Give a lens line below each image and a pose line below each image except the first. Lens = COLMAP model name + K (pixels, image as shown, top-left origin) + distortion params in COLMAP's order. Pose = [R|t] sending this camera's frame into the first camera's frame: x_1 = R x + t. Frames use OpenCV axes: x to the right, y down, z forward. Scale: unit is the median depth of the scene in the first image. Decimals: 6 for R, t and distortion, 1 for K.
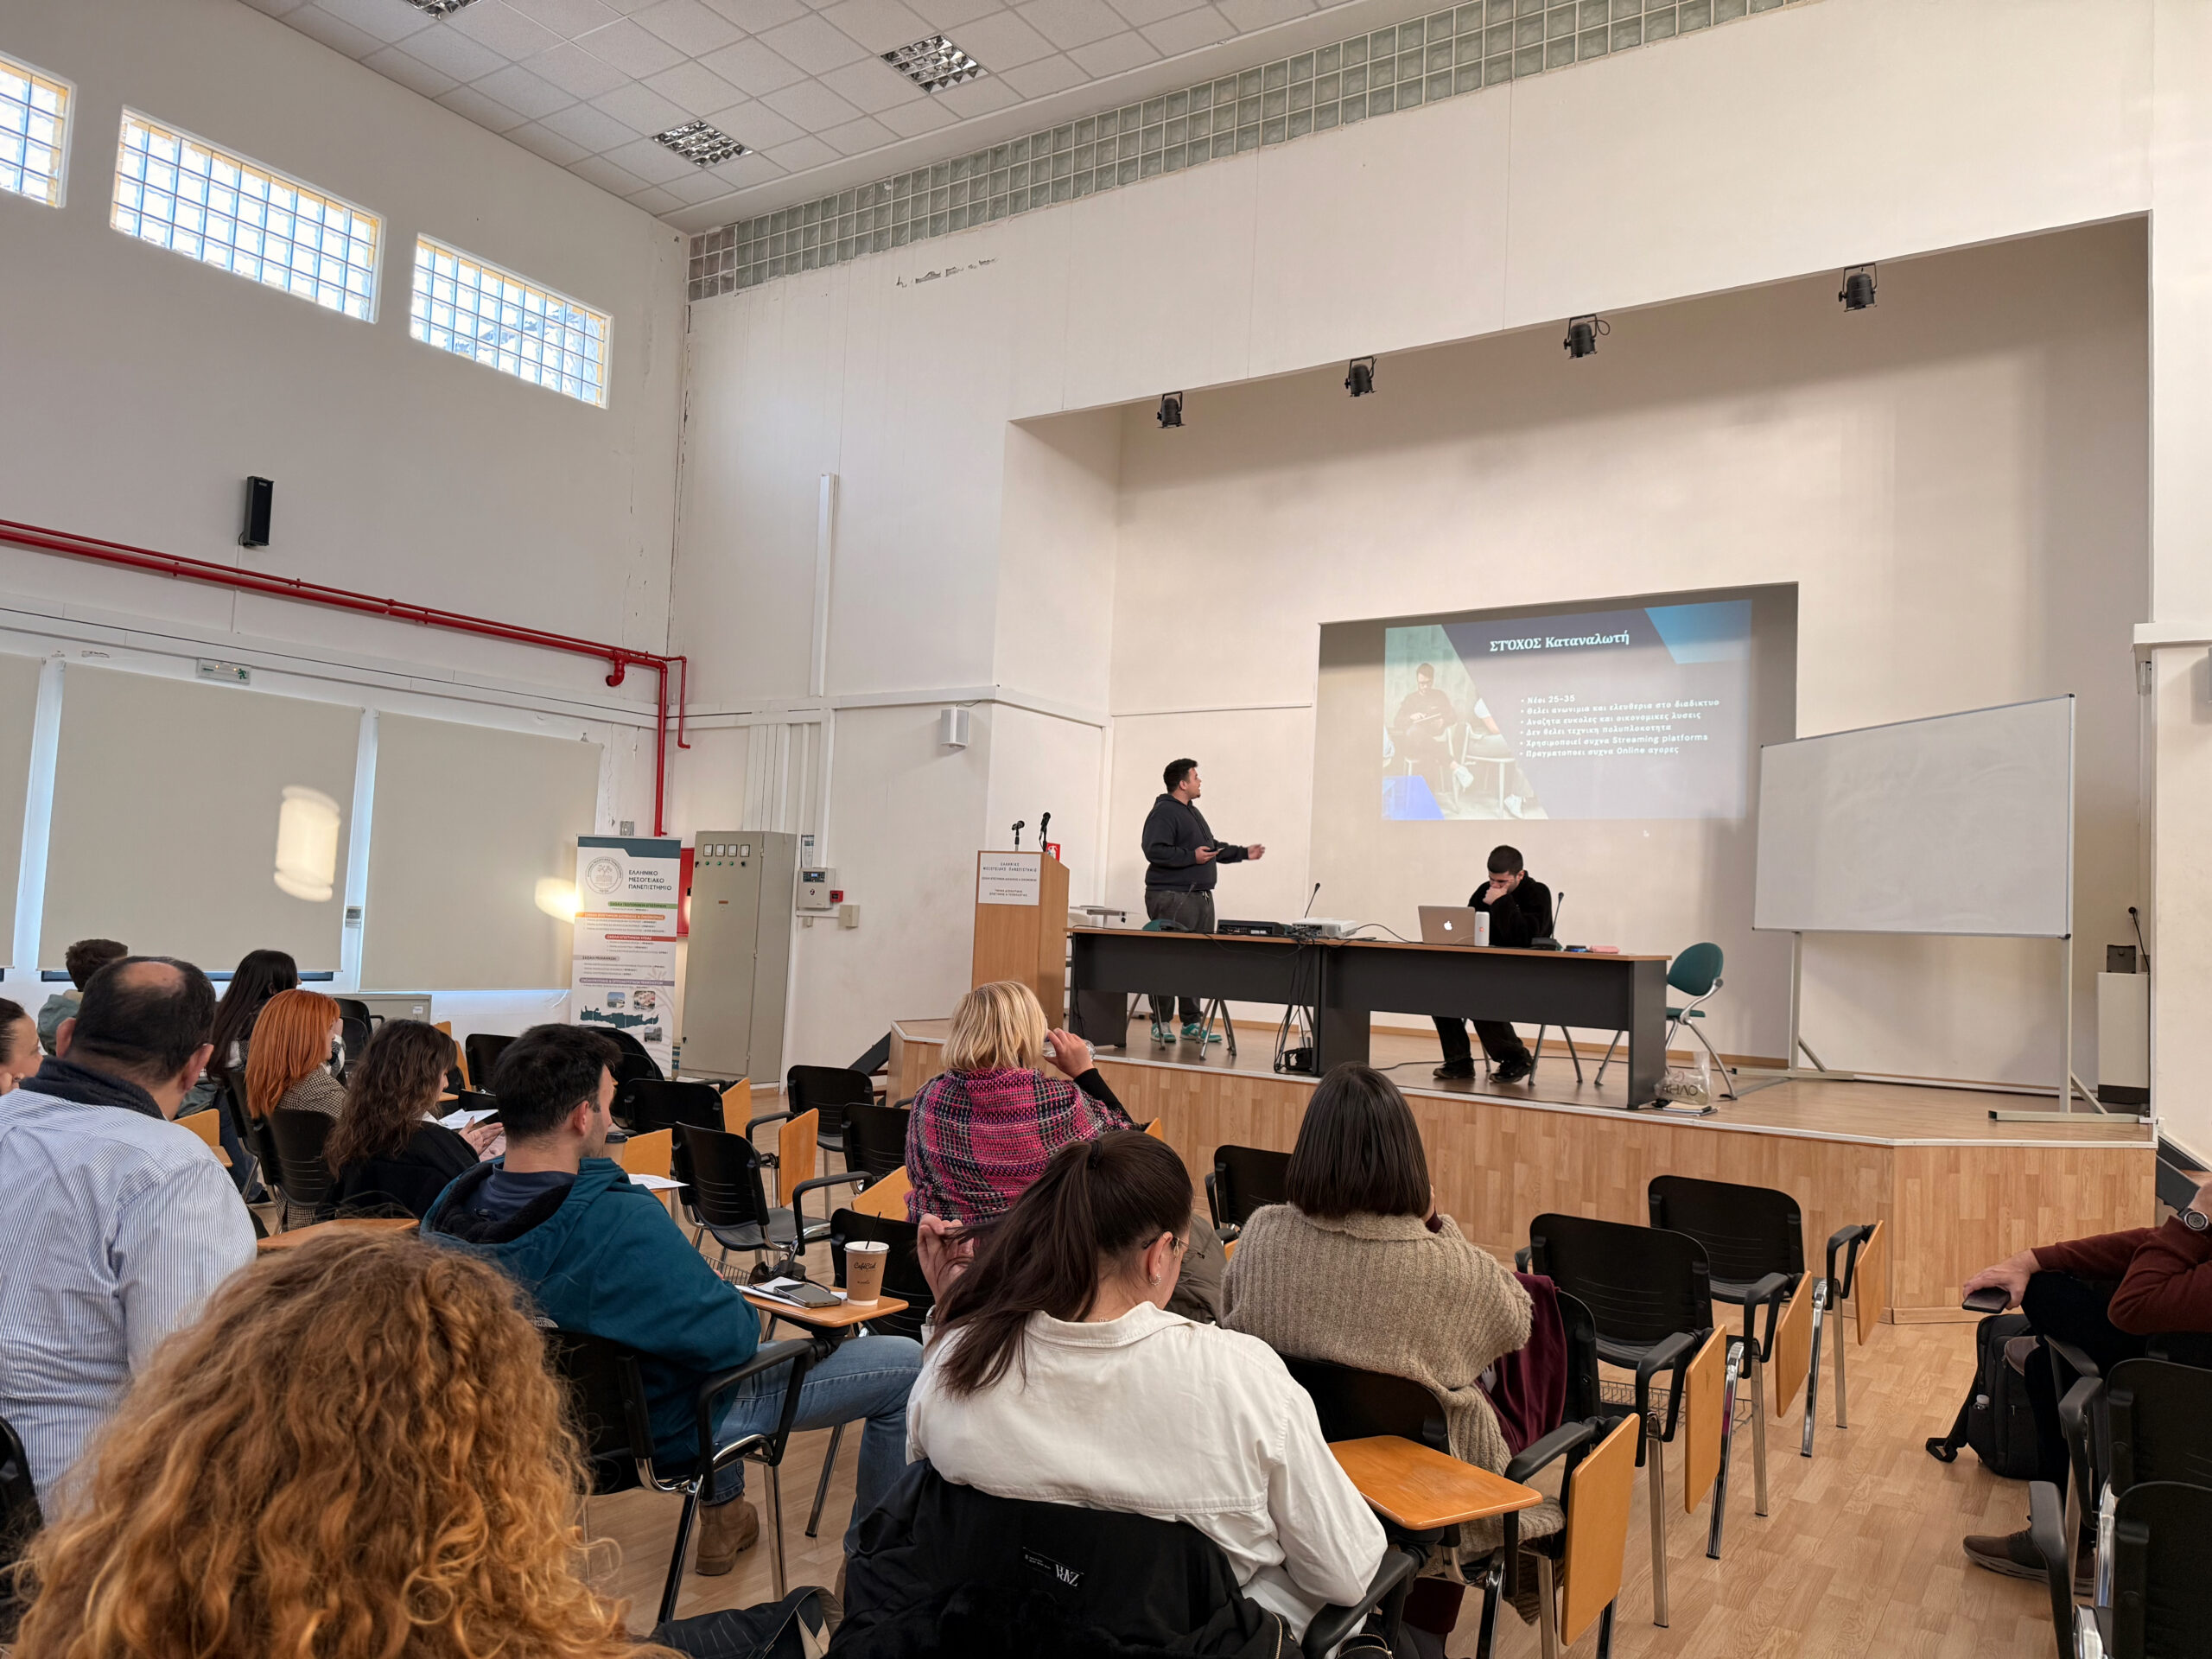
lens RADIAL K [[1539.4, 0, 1117.9], [0, 1539.4, 816.8], [0, 0, 1]] dist [0.157740, -0.279451]
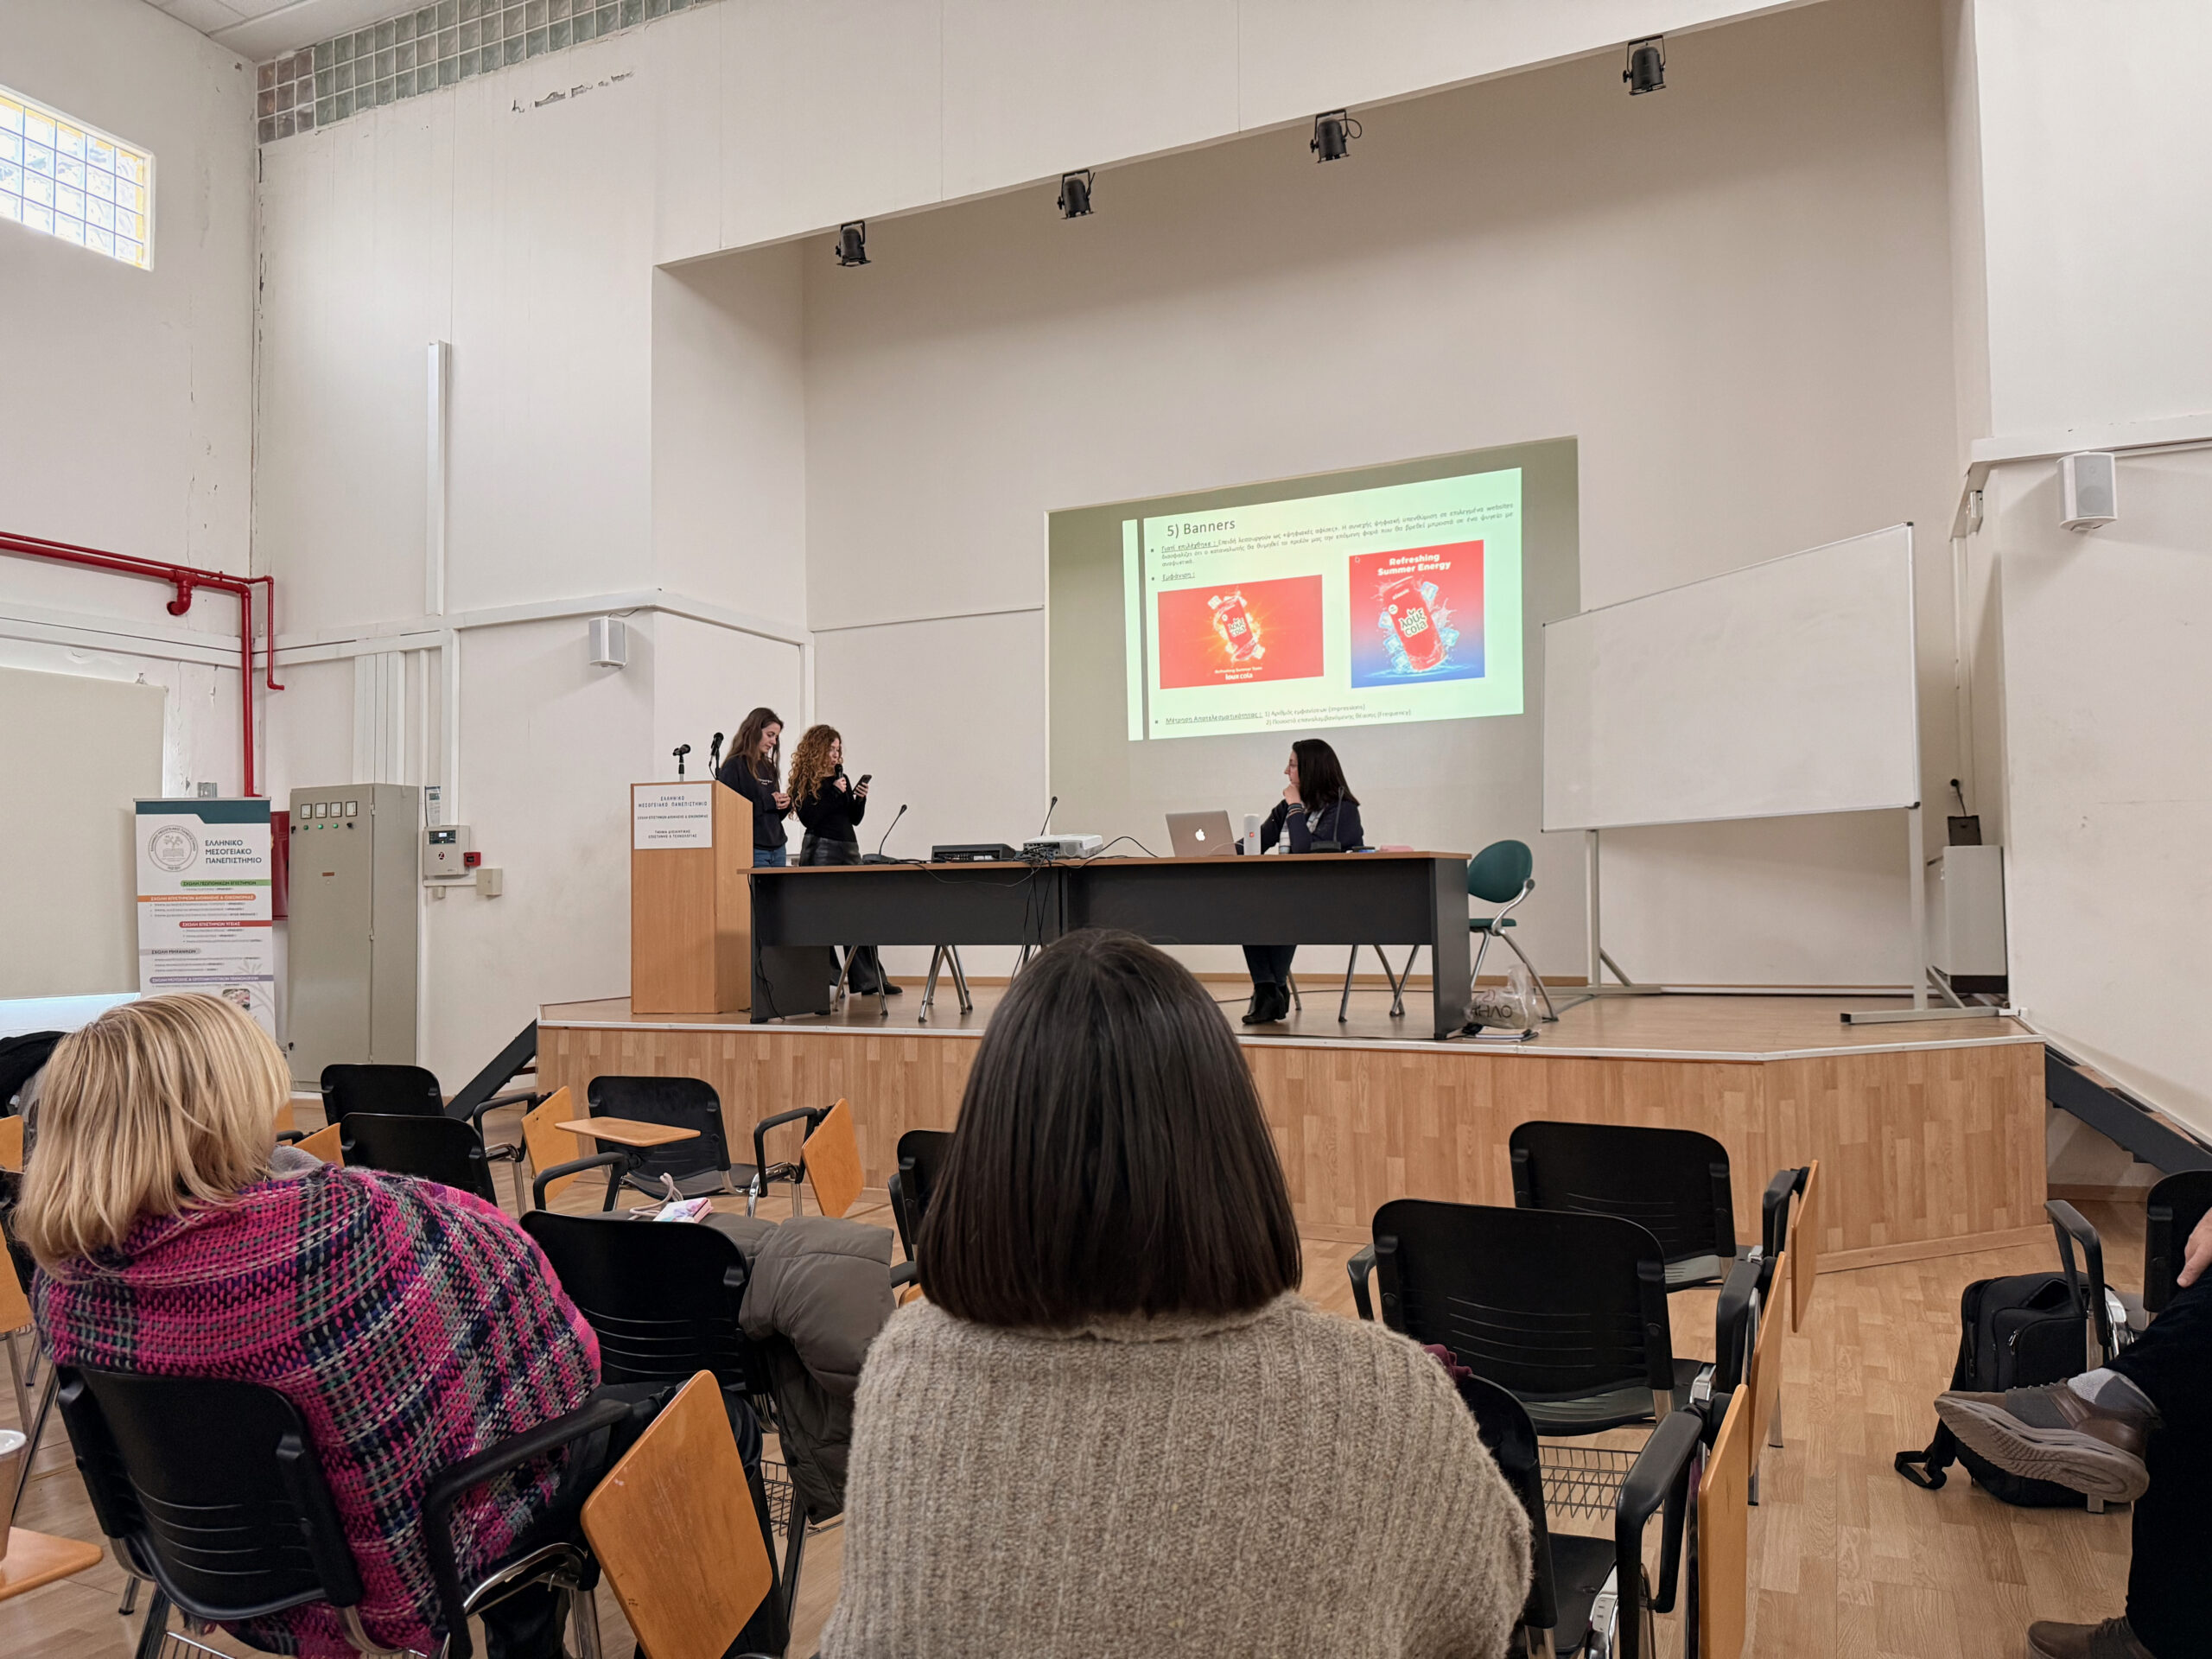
lens RADIAL K [[1563.6, 0, 1097.7], [0, 1563.6, 834.9], [0, 0, 1]] dist [0.035854, -0.050499]
pose [[0.987991, -0.049235, 0.146459, 0.025263], [0.045228, 0.998509, 0.030566, 0.031343], [-0.147745, -0.023575, 0.988744, 0.149626]]
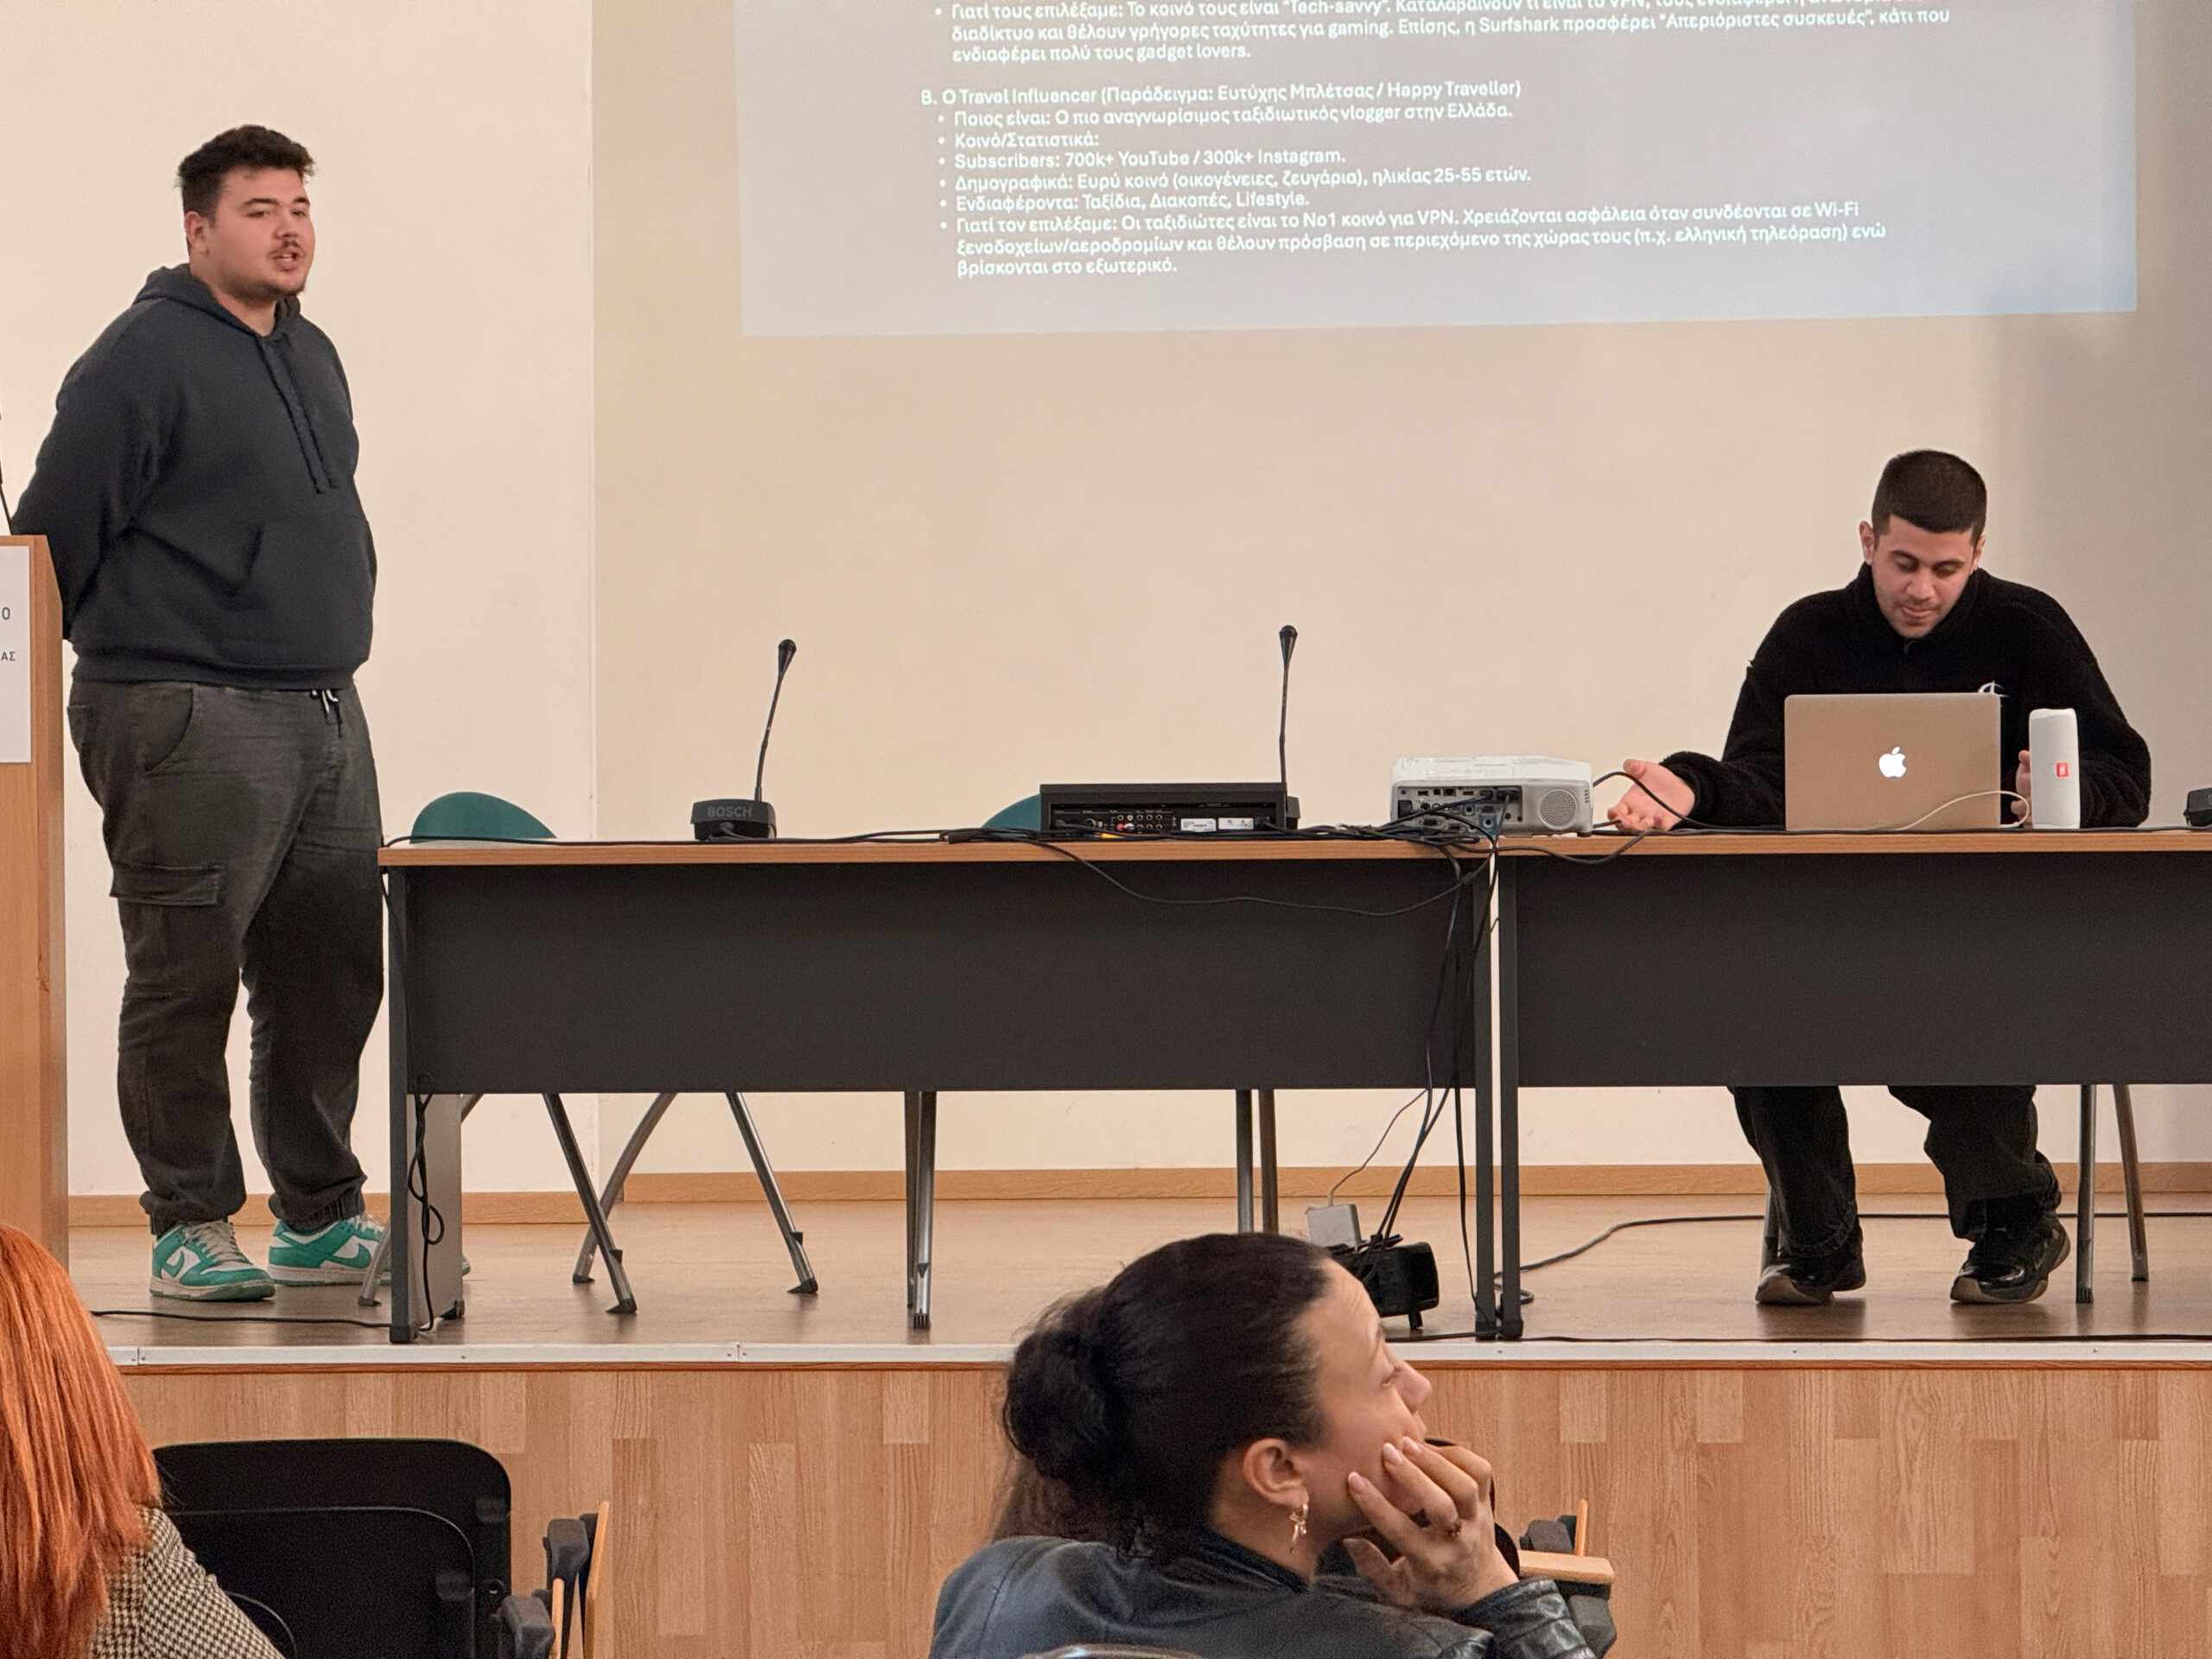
lens RADIAL K [[7797.0, 0, 1017.0], [0, 7797.0, 830.7], [0, 0, 1]] dist [0.217095, 2.573956]
pose [[0.870255, -0.057844, 0.489194, -0.449592], [0.013716, 0.995542, 0.093317, -0.037220], [-0.492411, -0.074500, 0.867168, -0.105854]]
